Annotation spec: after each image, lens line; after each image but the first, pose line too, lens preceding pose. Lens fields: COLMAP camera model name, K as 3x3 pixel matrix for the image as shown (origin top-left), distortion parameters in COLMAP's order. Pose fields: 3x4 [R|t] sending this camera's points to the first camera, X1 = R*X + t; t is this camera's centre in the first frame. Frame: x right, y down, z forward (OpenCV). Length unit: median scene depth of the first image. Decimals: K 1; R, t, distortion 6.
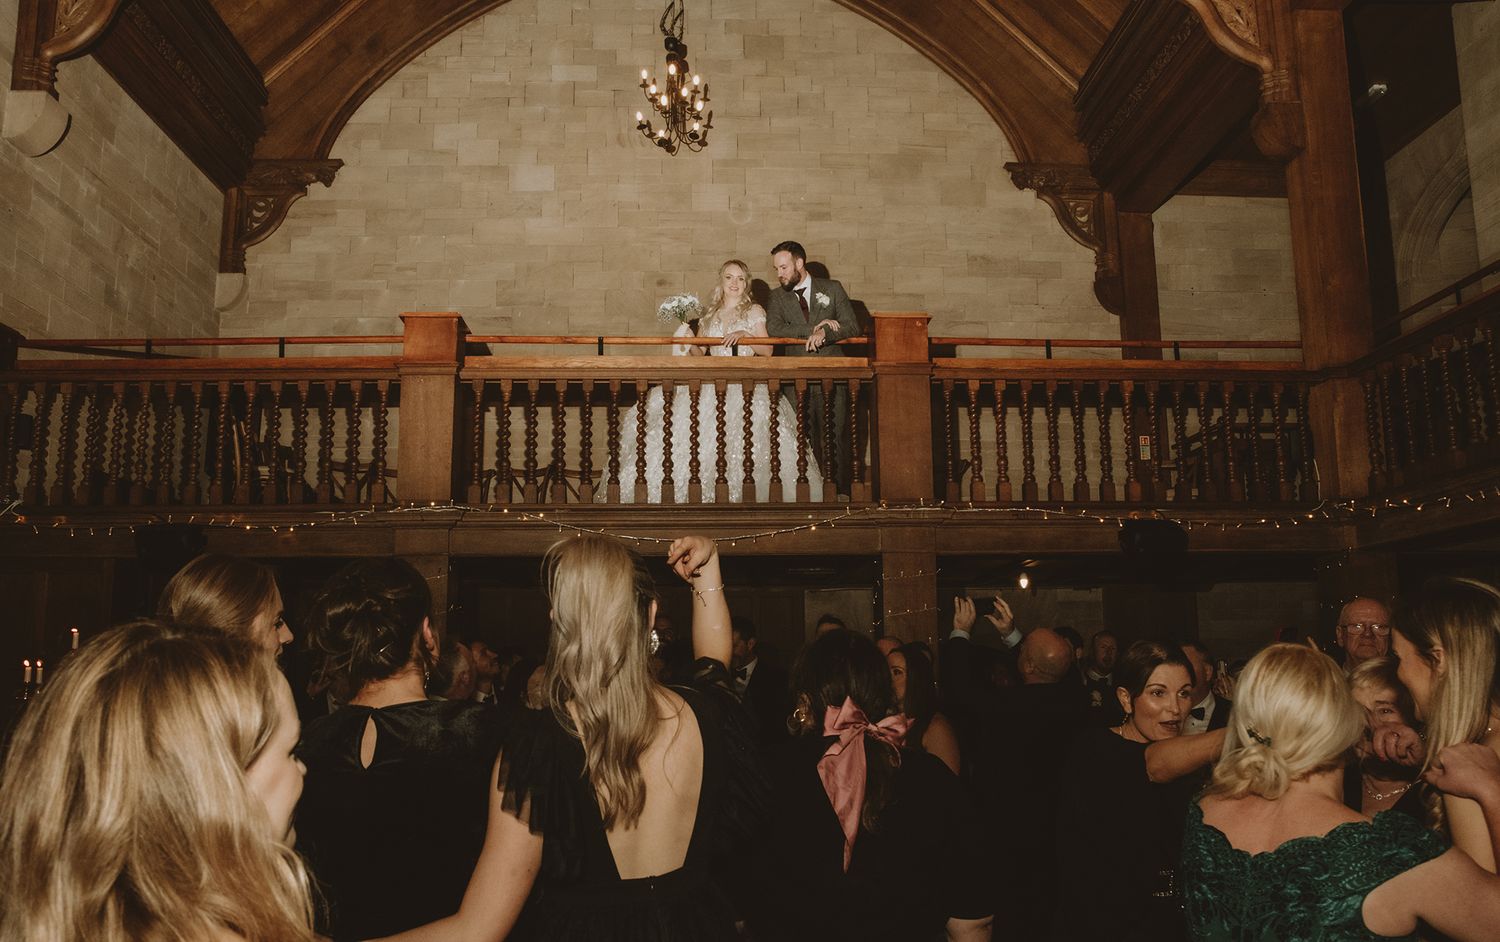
lens RADIAL K [[1124.6, 0, 708.9], [0, 1124.6, 556.2], [0, 0, 1]] dist [-0.047622, 0.003079]
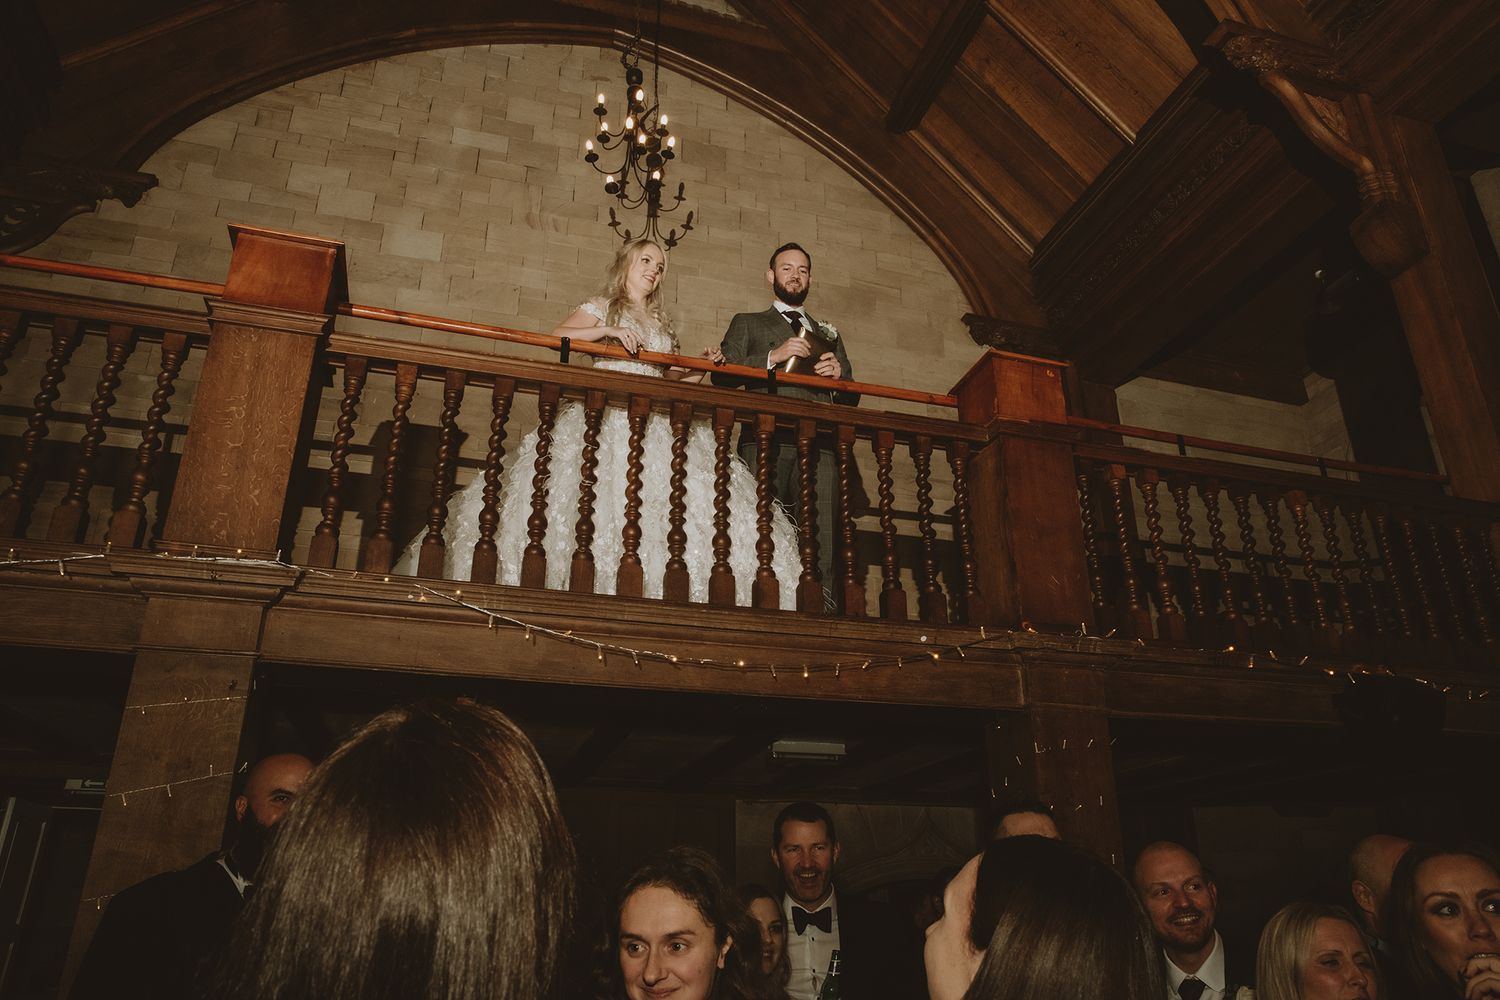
lens RADIAL K [[1037.3, 0, 732.8], [0, 1037.3, 518.8], [0, 0, 1]] dist [-0.096123, 0.083287]
pose [[0.967627, 0.101711, 0.230983, -0.086752], [-0.036457, 0.961930, -0.270852, 0.034014], [-0.249738, 0.253663, 0.934498, 0.320376]]
